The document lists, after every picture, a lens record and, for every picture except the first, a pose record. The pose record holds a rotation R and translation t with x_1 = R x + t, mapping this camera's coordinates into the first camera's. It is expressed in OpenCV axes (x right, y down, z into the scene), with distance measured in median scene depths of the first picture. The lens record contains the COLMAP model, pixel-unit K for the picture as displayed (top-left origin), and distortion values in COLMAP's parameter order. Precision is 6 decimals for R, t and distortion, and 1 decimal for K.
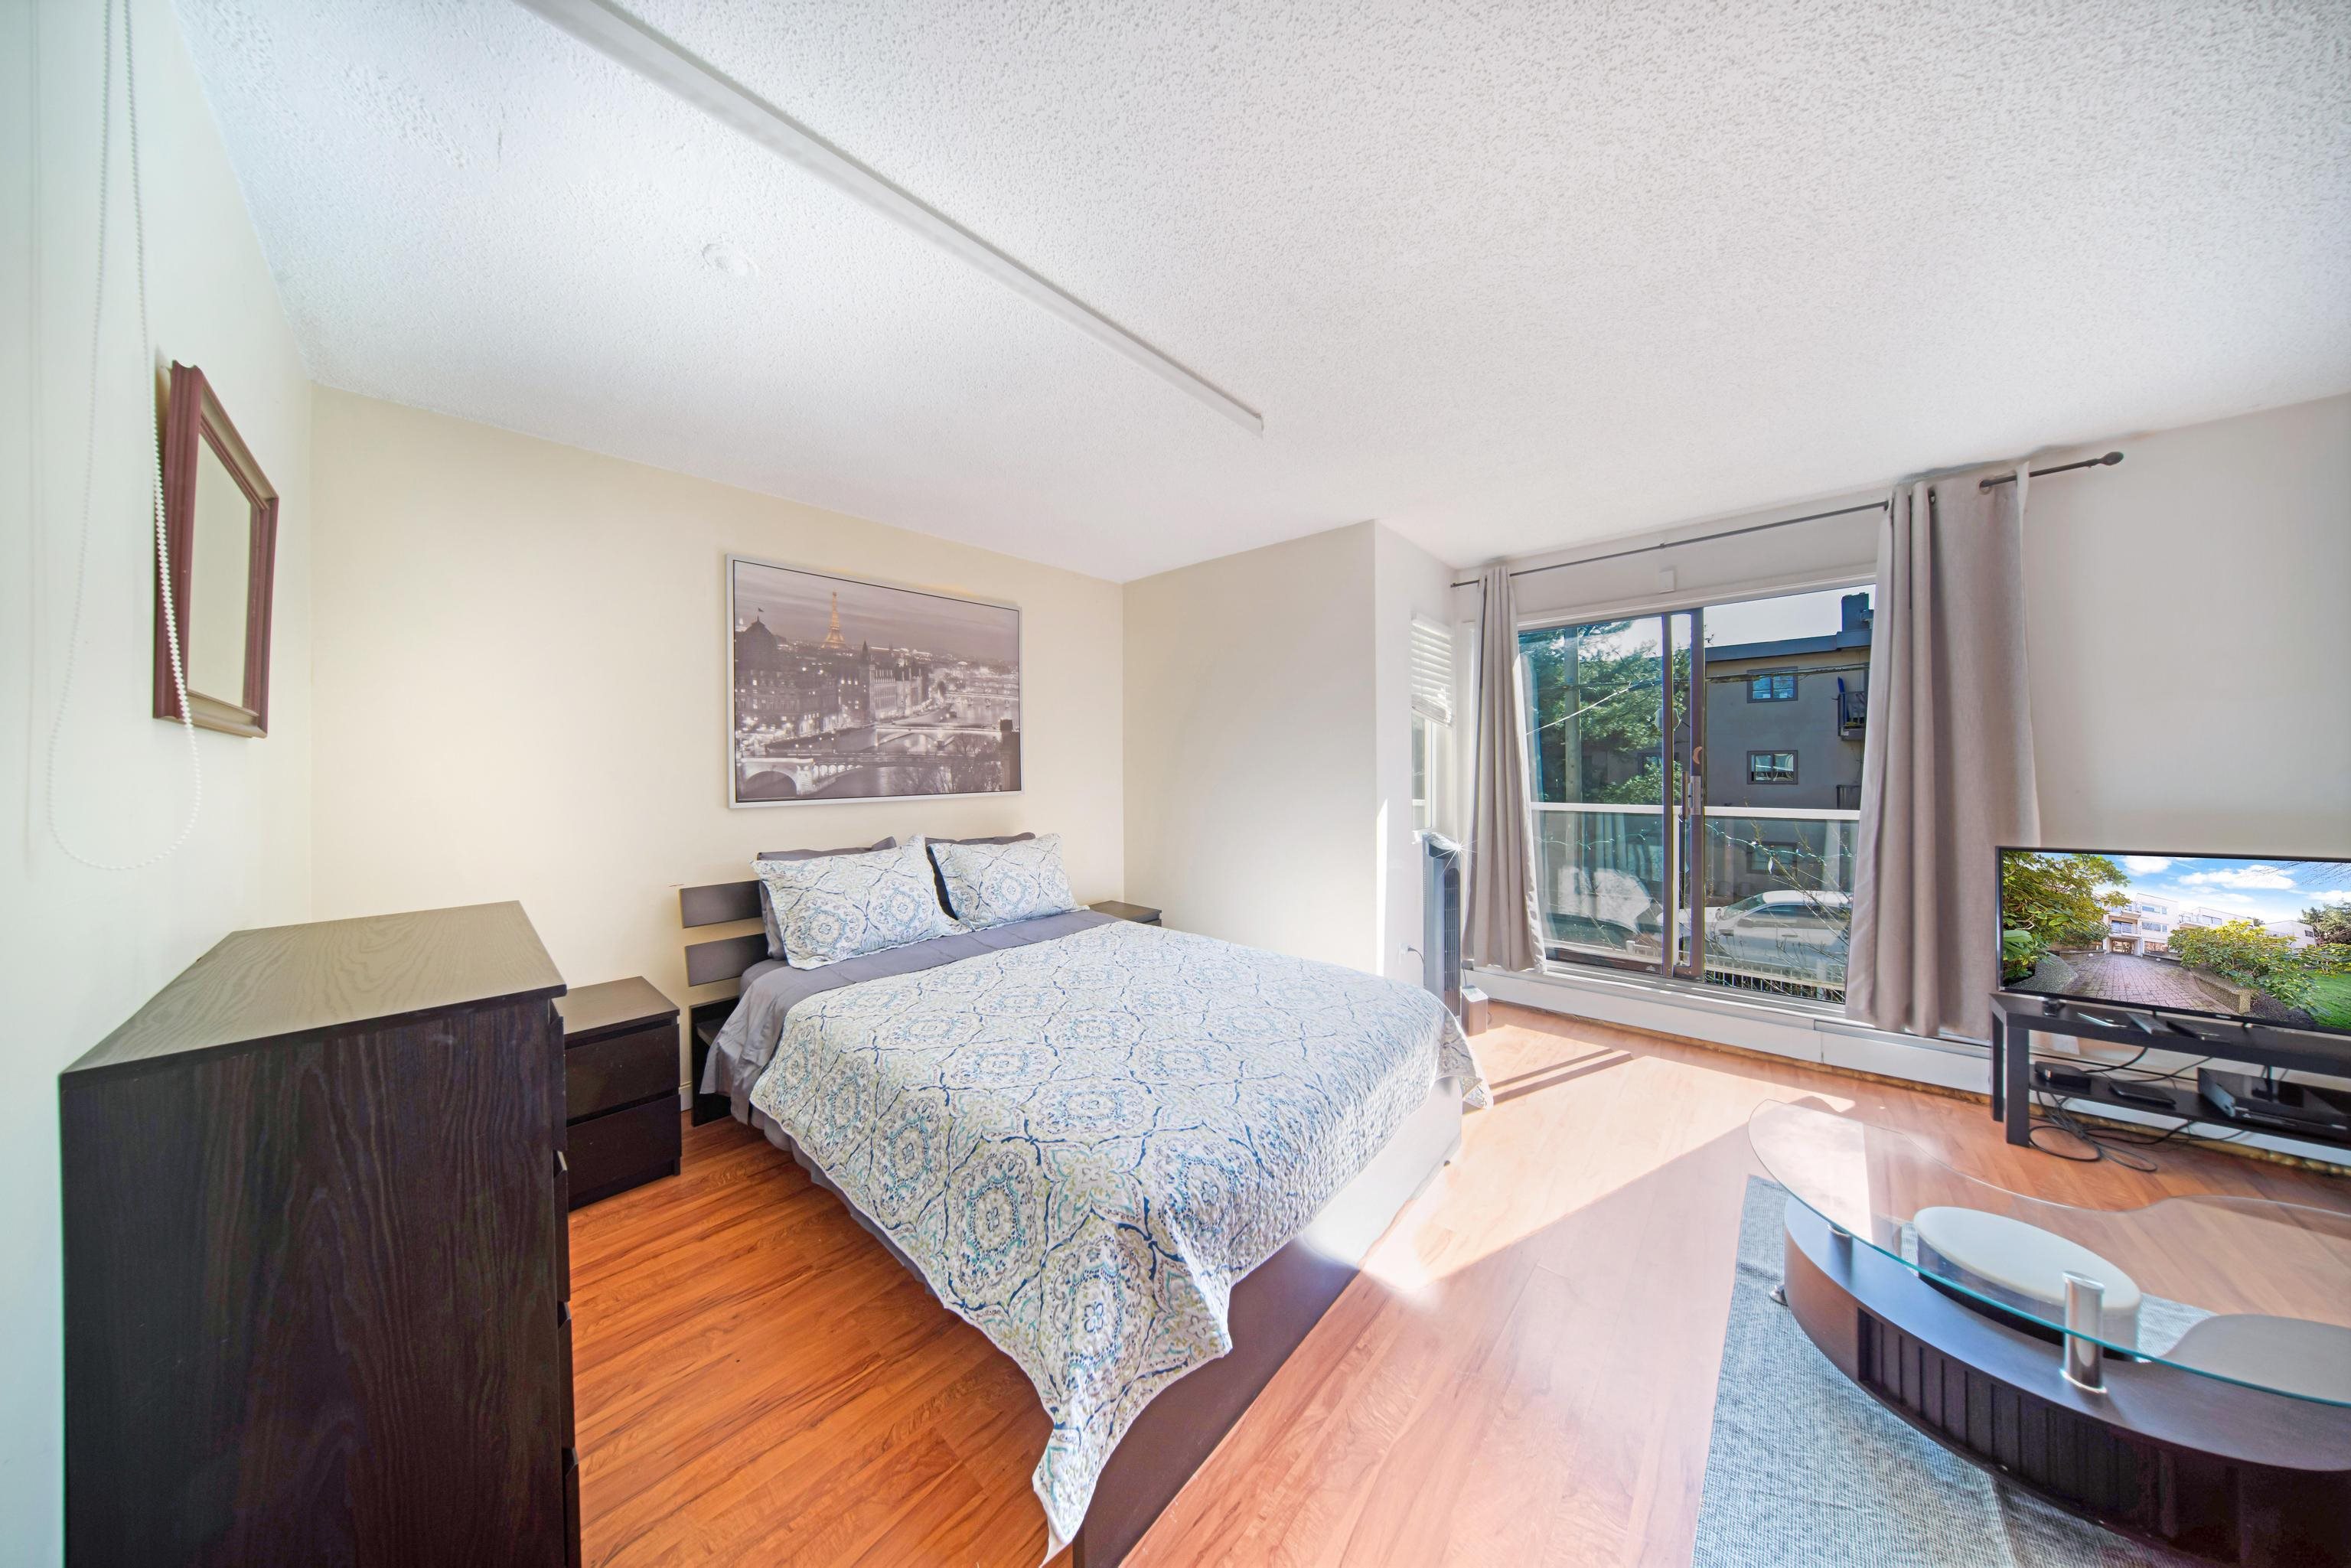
lens RADIAL K [[678.4, 0, 1173.0], [0, 678.4, 772.3], [0, 0, 1]] dist [-0.007047, 0.000534]
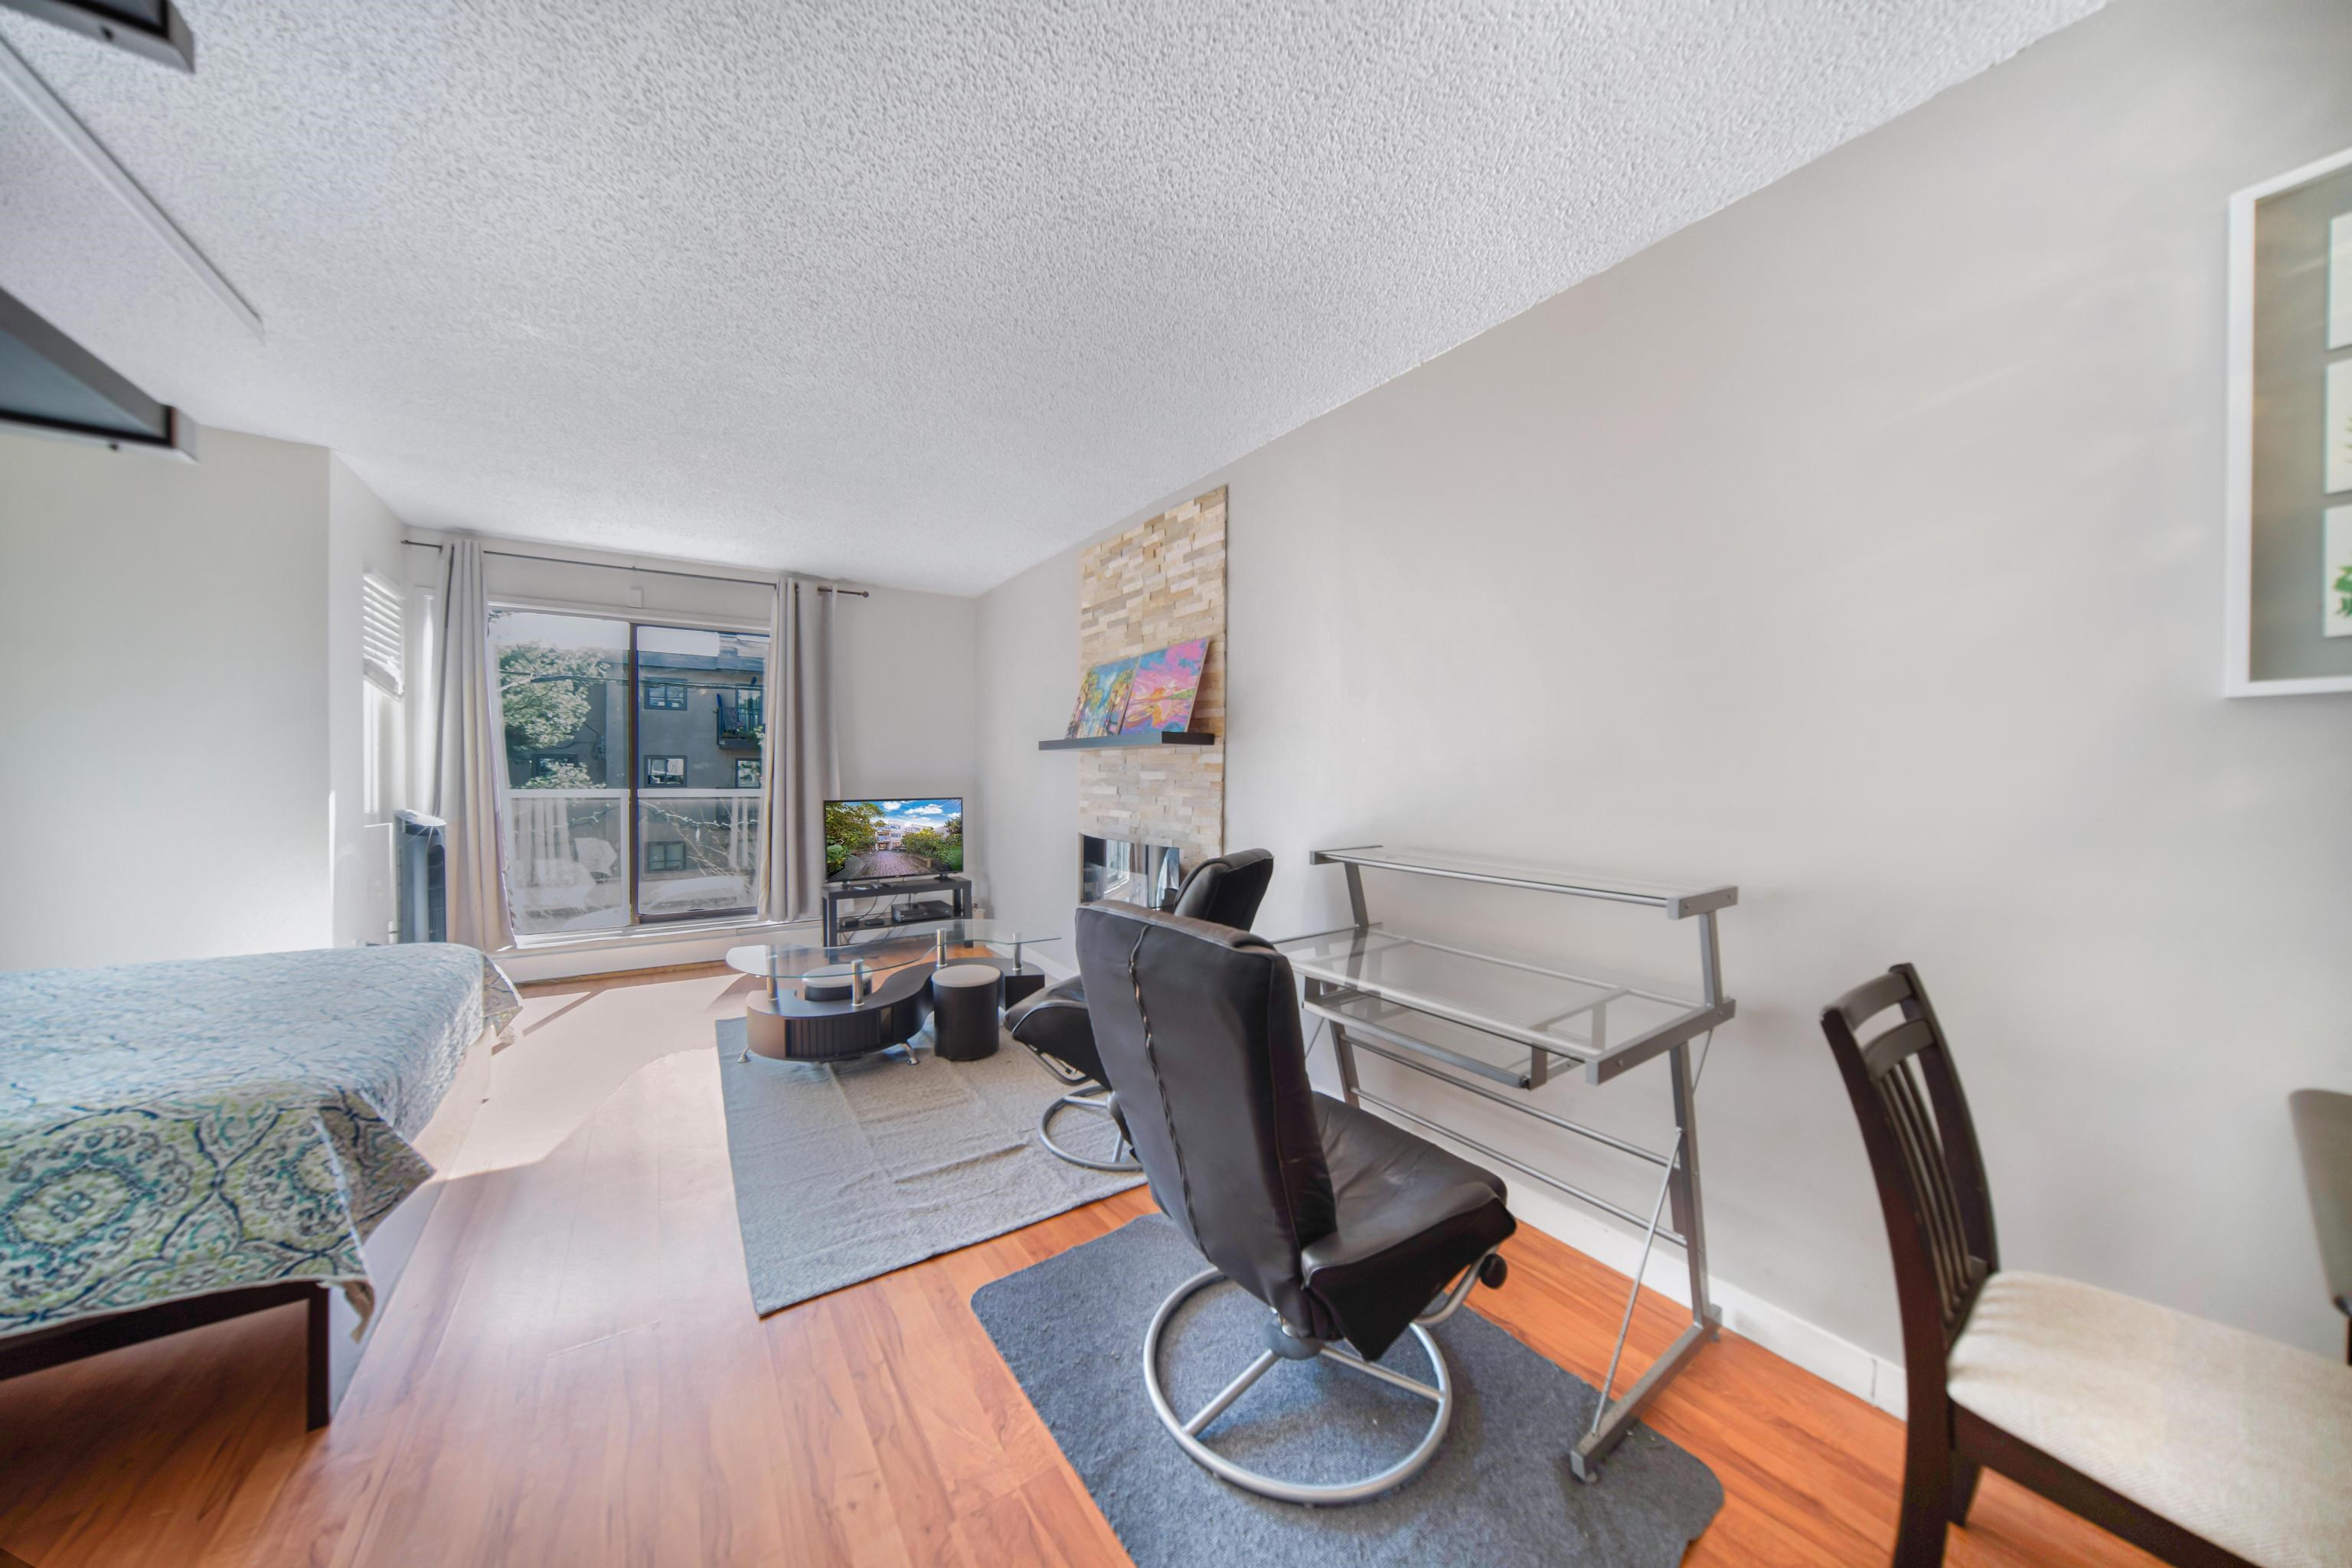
lens RADIAL K [[749.8, 0, 1144.7], [0, 749.8, 779.6], [0, 0, 1]] dist [-0.002758, 0.001323]
pose [[0.255017, 0.006482, 0.966915, -0.366793], [-0.004439, 0.999975, -0.005532, 0.049846], [-0.966926, -0.002881, 0.255040, -0.248835]]
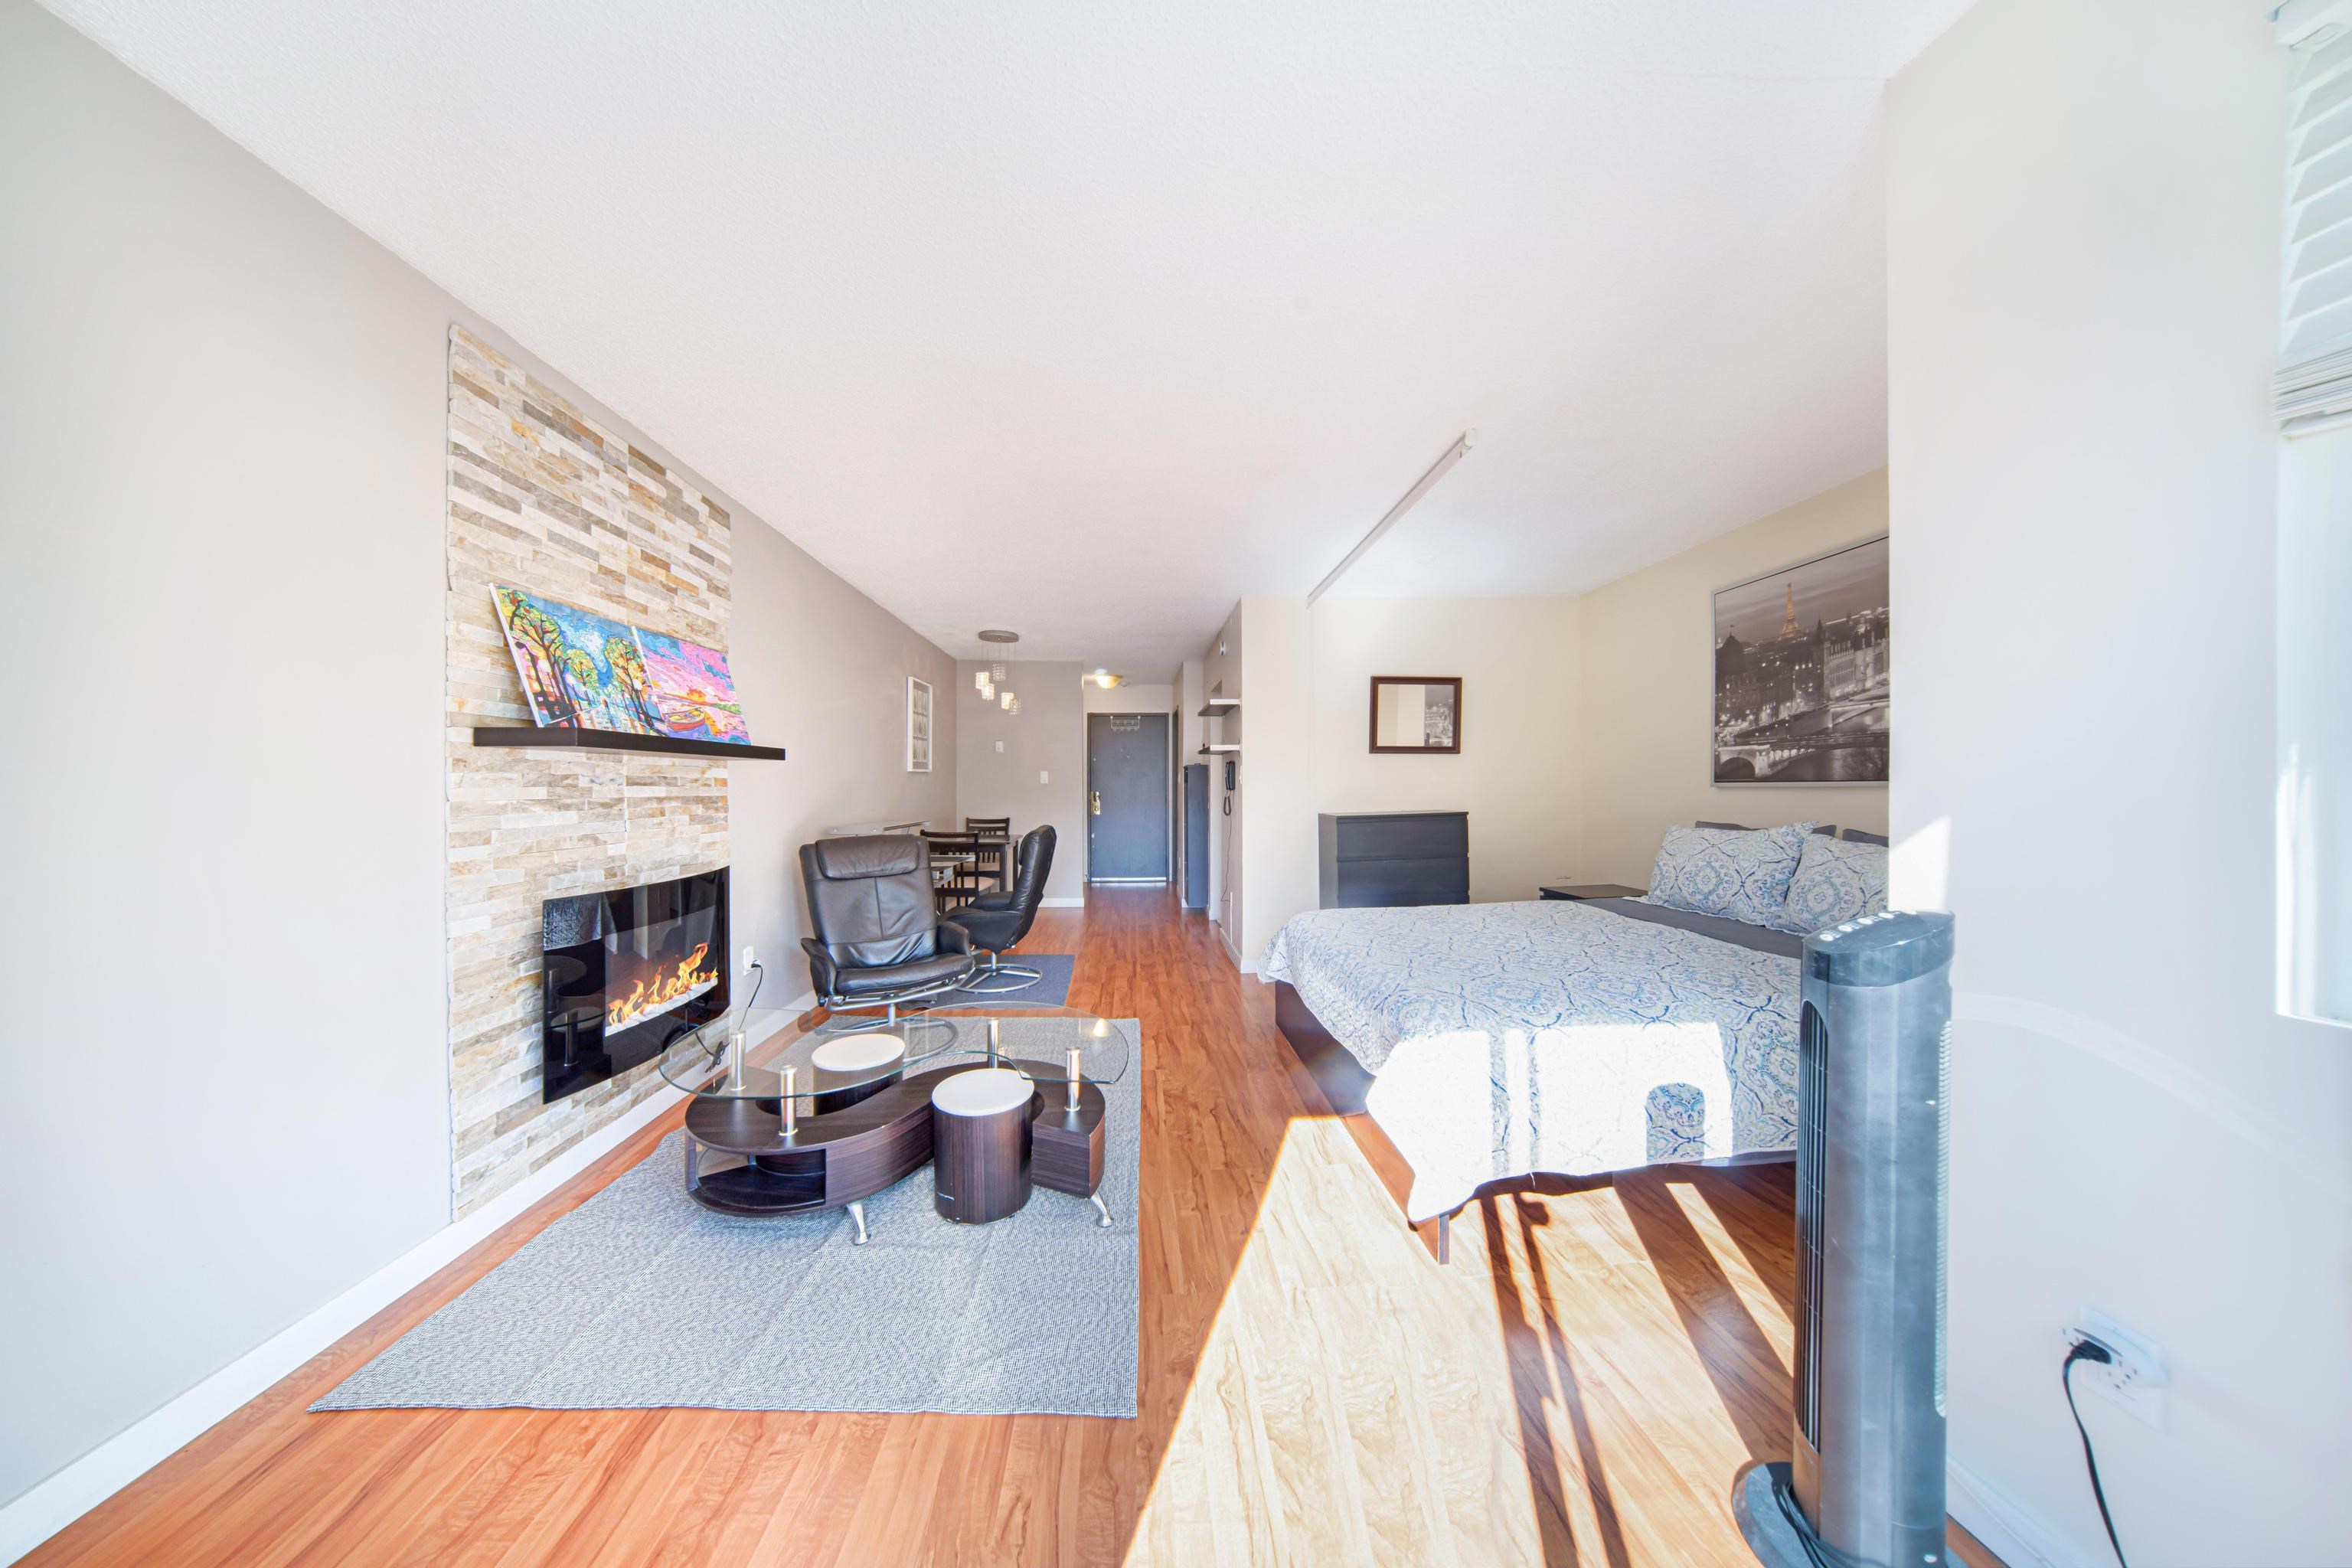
lens RADIAL K [[704.7, 0, 1164.1], [0, 704.7, 788.5], [0, 0, 1]] dist [-0.017973, 0.000731]
pose [[-0.710196, 0.018805, -0.703752, 0.917055], [0.006324, 0.999773, 0.020333, 0.020487], [0.703975, 0.009989, -0.710154, 1.067531]]
